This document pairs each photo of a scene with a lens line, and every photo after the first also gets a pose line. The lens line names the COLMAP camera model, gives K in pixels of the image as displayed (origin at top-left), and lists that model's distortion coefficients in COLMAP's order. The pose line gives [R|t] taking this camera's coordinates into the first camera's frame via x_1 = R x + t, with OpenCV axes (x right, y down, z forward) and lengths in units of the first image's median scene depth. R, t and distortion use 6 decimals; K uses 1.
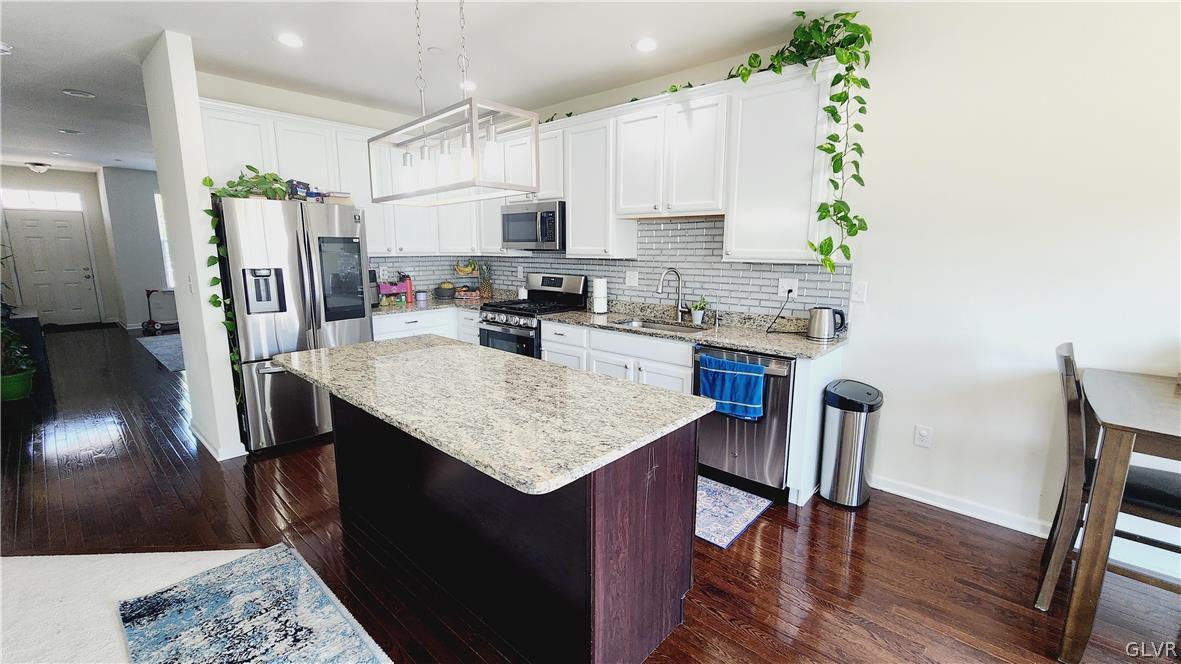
lens RADIAL K [[487.3, 0, 595.9], [0, 487.3, 330.7], [0, 0, 1]] dist [0.000776, -0.000170]
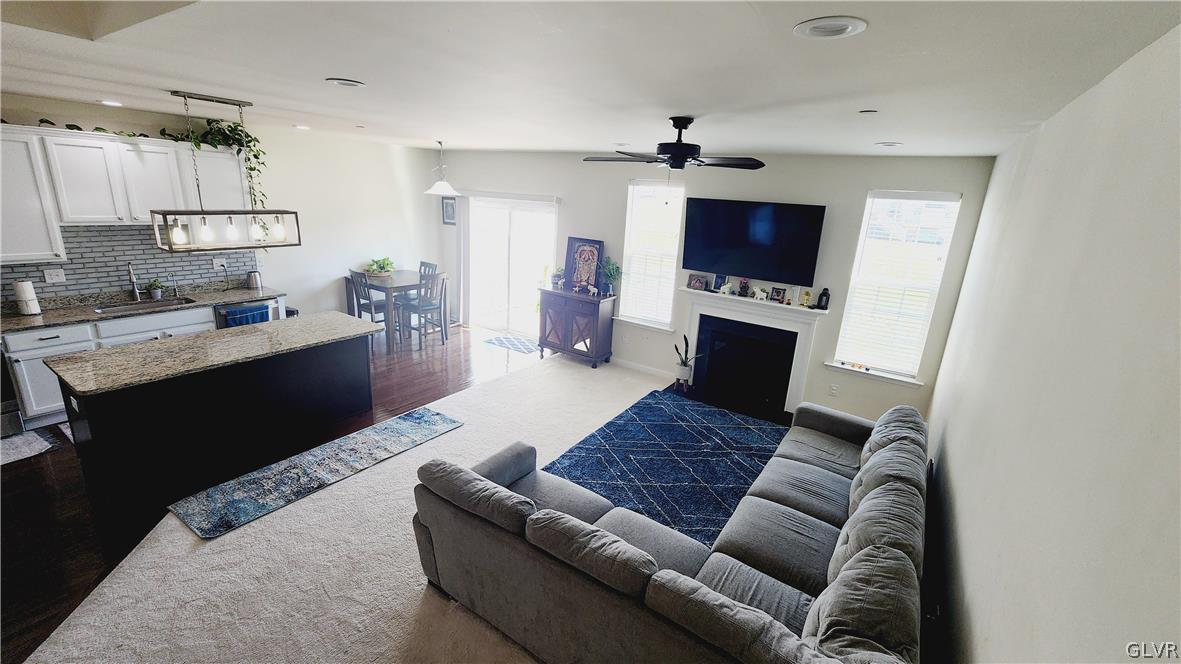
lens RADIAL K [[487.3, 0, 591.5], [0, 487.3, 326.5], [0, 0, 1]] dist [0.000776, -0.000170]
pose [[-0.138216, -0.276651, 0.950979, -1.441473], [0.110714, 0.949860, 0.292417, -0.229744], [-0.984194, 0.145703, -0.100657, -0.077719]]
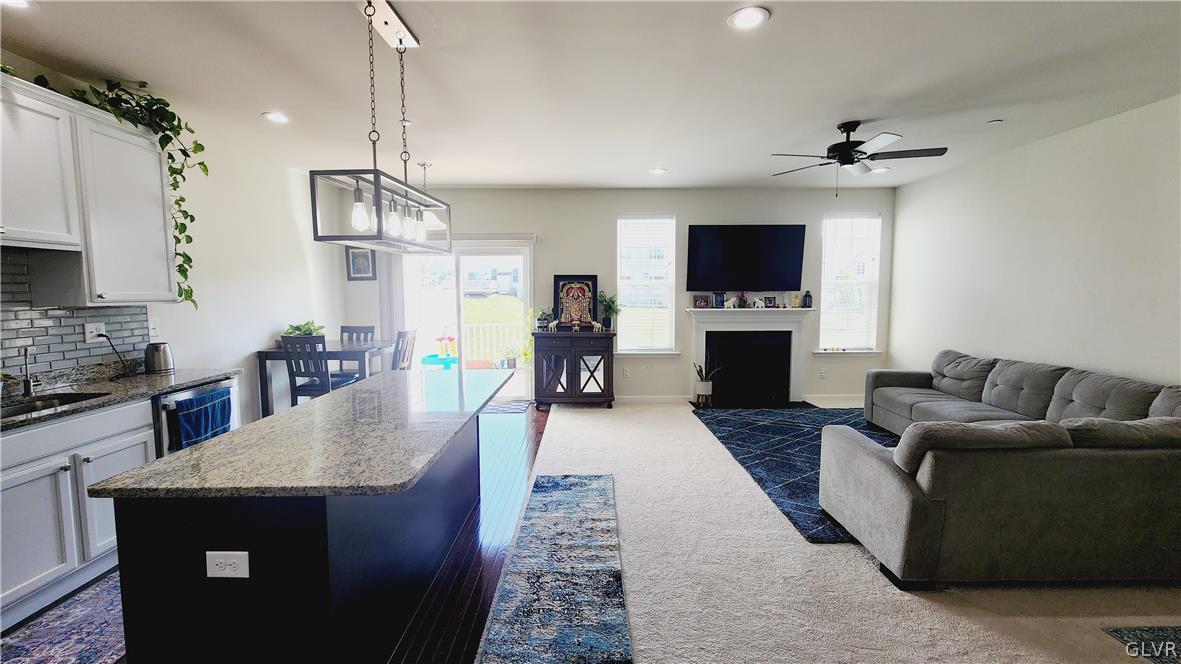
lens RADIAL K [[487.3, 0, 591.5], [0, 487.3, 327.4], [0, 0, 1]] dist [0.000776, -0.000170]
pose [[-0.667679, -0.057584, 0.742219, -0.917459], [0.129918, 0.972691, 0.192335, -0.151109], [-0.733025, 0.224846, -0.641965, 0.879775]]
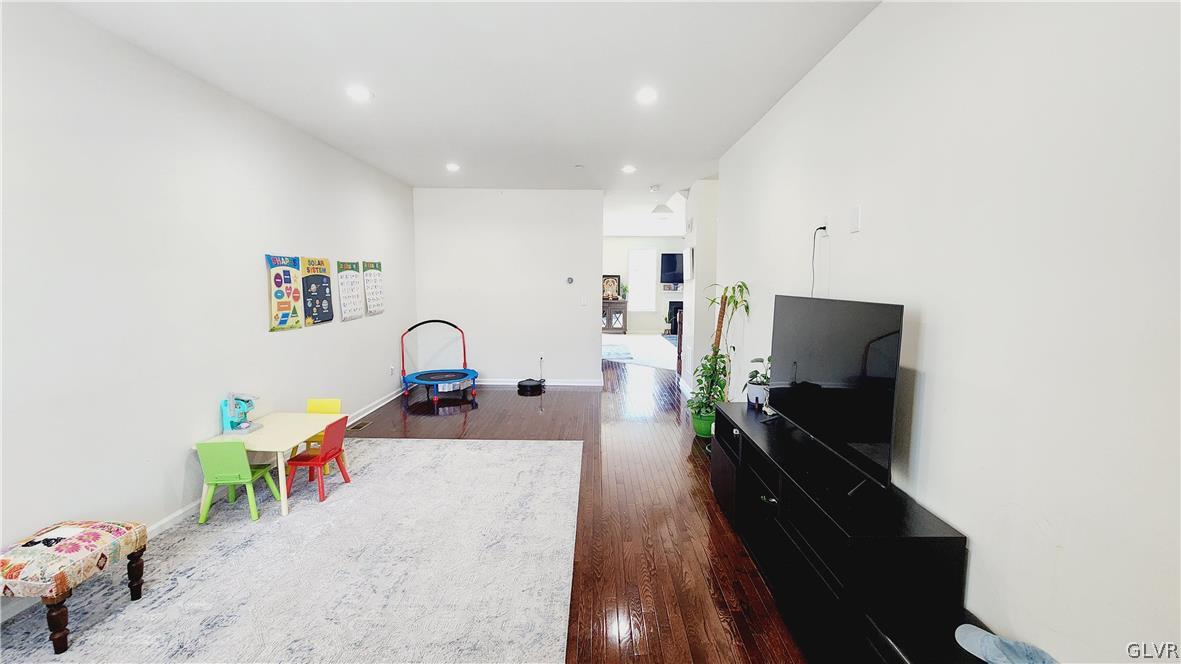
lens RADIAL K [[487.3, 0, 597.6], [0, 487.3, 332.2], [0, 0, 1]] dist [0.000776, -0.000170]
pose [[-0.662706, -0.072047, 0.745406, -2.513947], [0.118146, 0.972838, 0.199067, -0.358580], [-0.739502, 0.219990, -0.636193, 2.489849]]
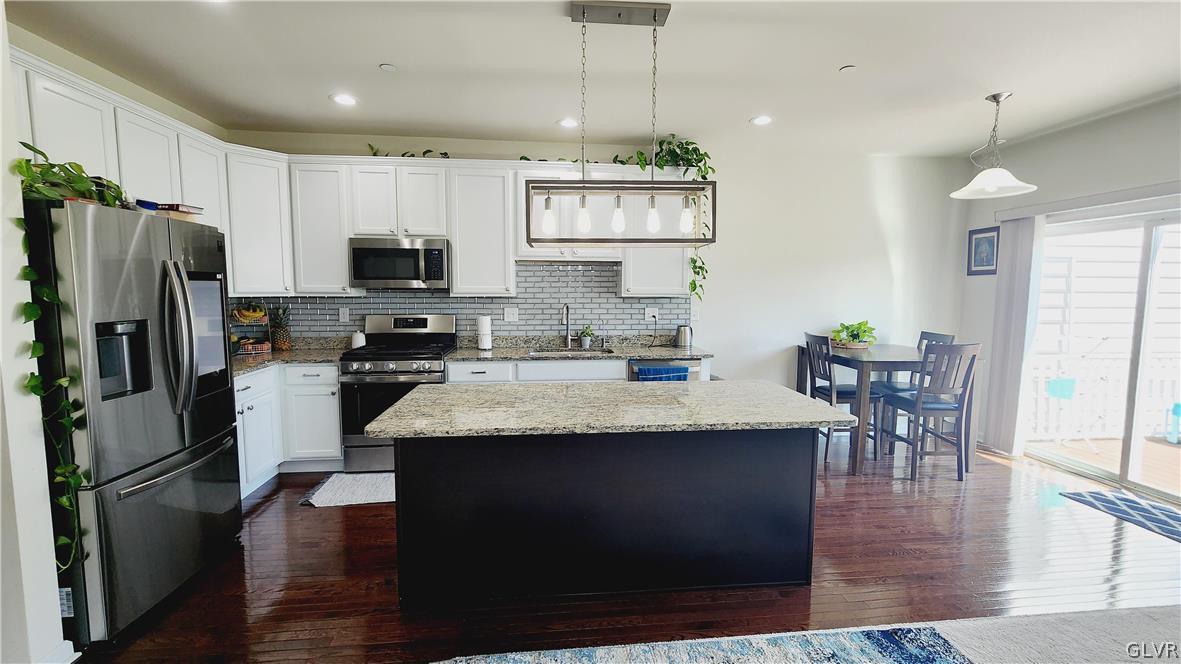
lens RADIAL K [[487.3, 0, 597.1], [0, 487.3, 330.0], [0, 0, 1]] dist [0.000776, -0.000170]
pose [[0.674645, -0.067169, 0.735080, -0.731764], [0.124181, 0.991985, -0.023327, -0.029748], [-0.727622, 0.107020, 0.677579, 0.163529]]
